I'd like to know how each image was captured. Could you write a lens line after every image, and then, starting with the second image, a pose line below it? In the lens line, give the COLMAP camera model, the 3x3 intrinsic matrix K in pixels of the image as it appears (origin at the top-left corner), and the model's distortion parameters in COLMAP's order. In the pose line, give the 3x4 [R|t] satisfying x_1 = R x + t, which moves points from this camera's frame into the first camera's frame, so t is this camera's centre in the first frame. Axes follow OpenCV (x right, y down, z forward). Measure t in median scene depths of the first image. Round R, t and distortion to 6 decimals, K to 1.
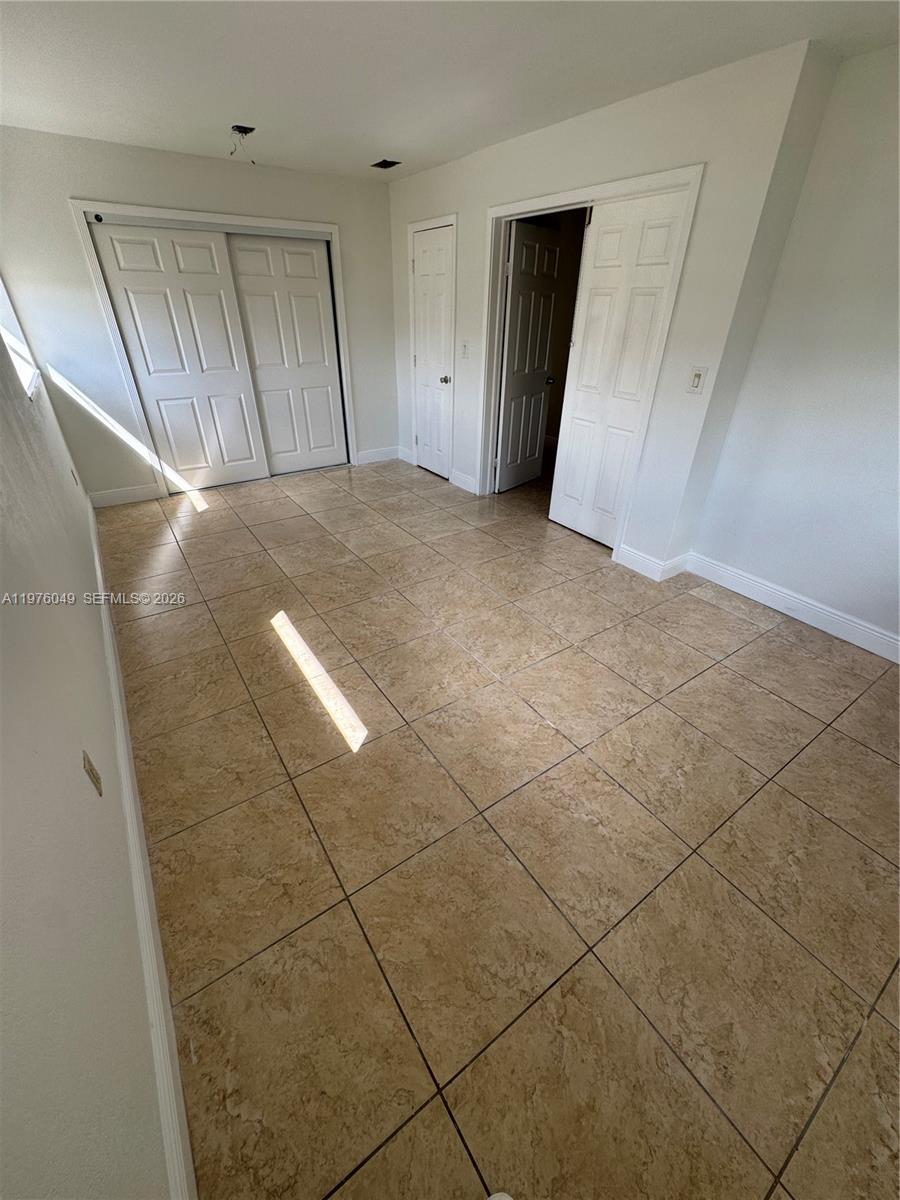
lens RADIAL K [[480.9, 0, 450.0], [0, 480.9, 600.0], [0, 0, 1]] dist [-0.002558, 0.000281]
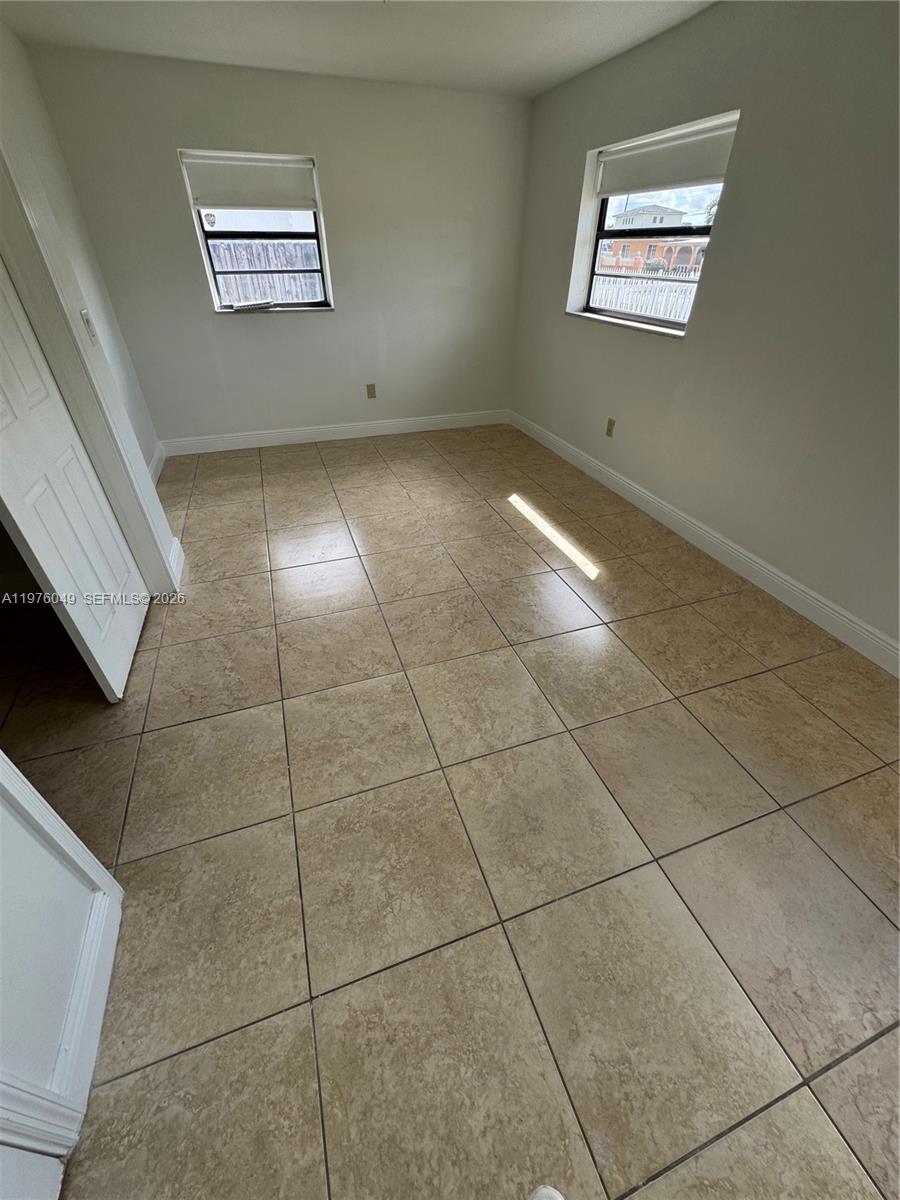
lens RADIAL K [[480.9, 0, 450.0], [0, 480.9, 600.0], [0, 0, 1]] dist [-0.002558, 0.000281]
pose [[-0.965578, -0.170560, 0.196388, -0.268691], [0.117629, 0.387075, 0.914514, -0.868680], [-0.231997, 0.906136, -0.353688, 1.435909]]
